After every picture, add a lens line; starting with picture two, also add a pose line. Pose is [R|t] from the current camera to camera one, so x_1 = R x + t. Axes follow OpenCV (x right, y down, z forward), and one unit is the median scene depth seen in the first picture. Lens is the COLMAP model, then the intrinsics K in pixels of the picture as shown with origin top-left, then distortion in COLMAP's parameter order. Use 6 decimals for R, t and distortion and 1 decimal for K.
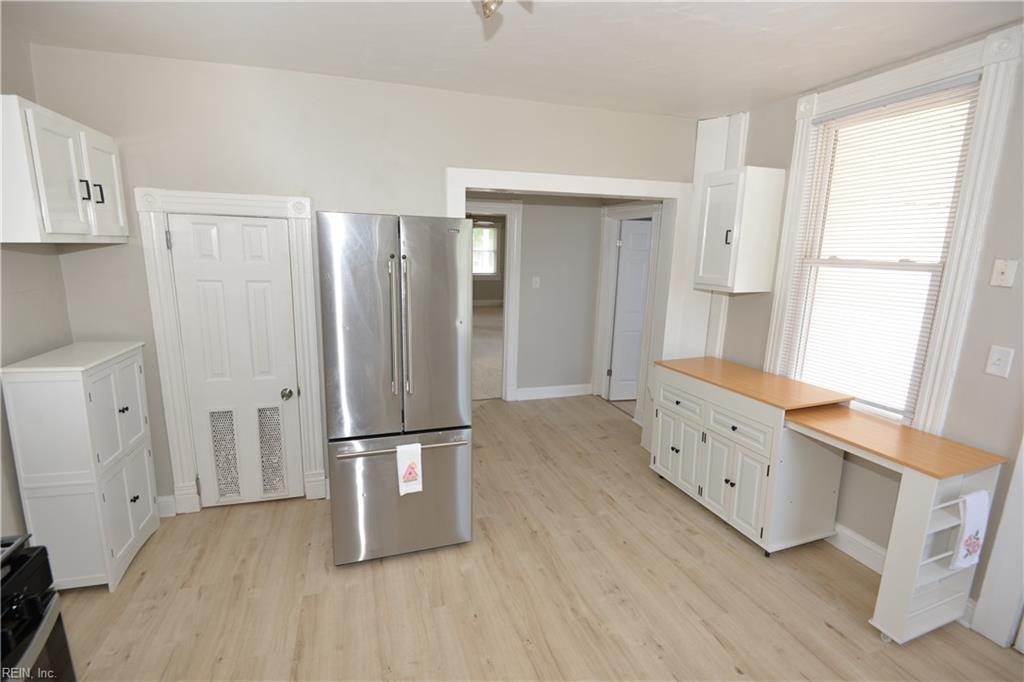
lens RADIAL K [[472.9, 0, 514.4], [0, 472.9, 339.3], [0, 0, 1]] dist [-0.004174, -0.008999]
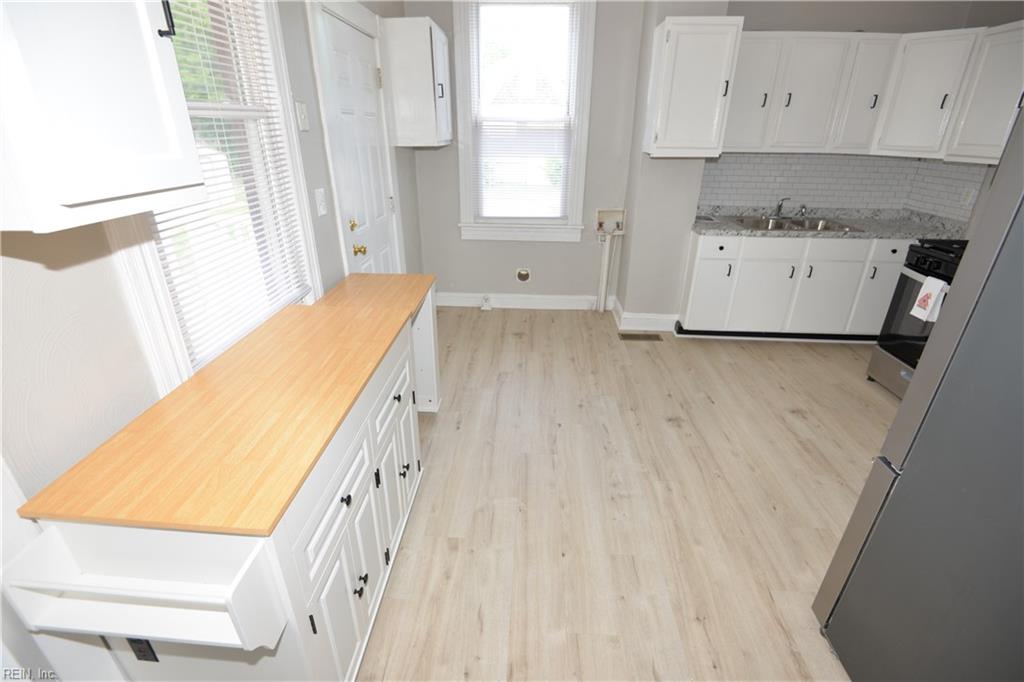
lens RADIAL K [[472.9, 0, 517.7], [0, 472.9, 344.9], [0, 0, 1]] dist [-0.004174, -0.008999]
pose [[-0.934839, -0.170662, 0.311369, 0.142440], [0.042612, 0.816658, 0.575547, -0.237986], [-0.352506, 0.551312, -0.756171, 1.465216]]
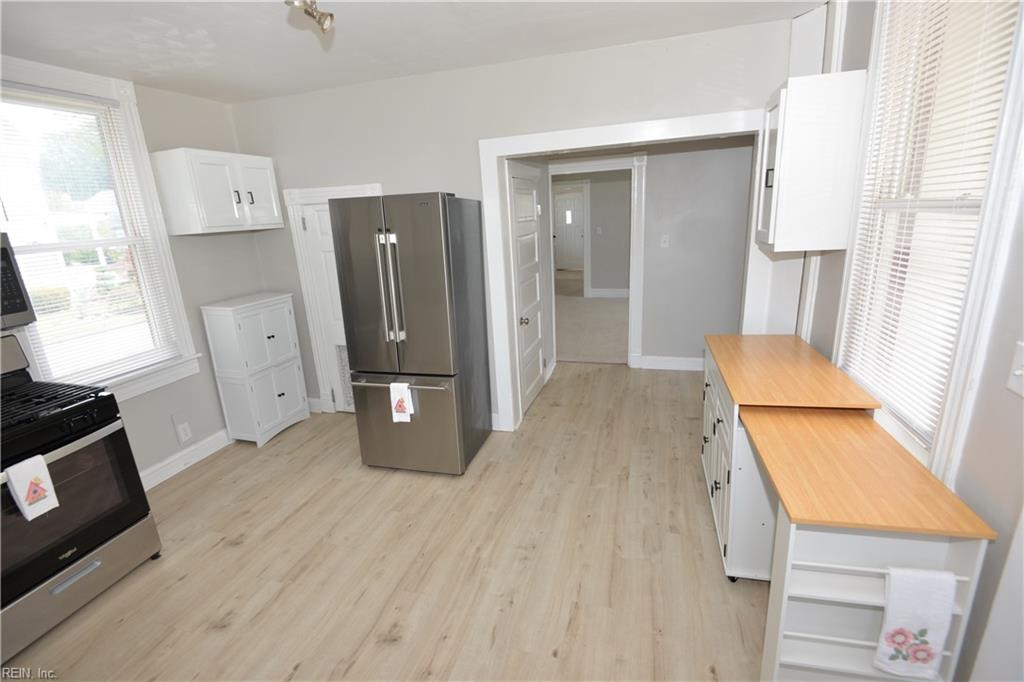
lens RADIAL K [[472.9, 0, 510.4], [0, 472.9, 344.5], [0, 0, 1]] dist [-0.004174, -0.008999]
pose [[0.824328, 0.088380, -0.559171, 0.651358], [-0.036203, 0.993947, 0.103727, -0.015828], [0.564954, -0.065262, 0.822538, 0.141306]]
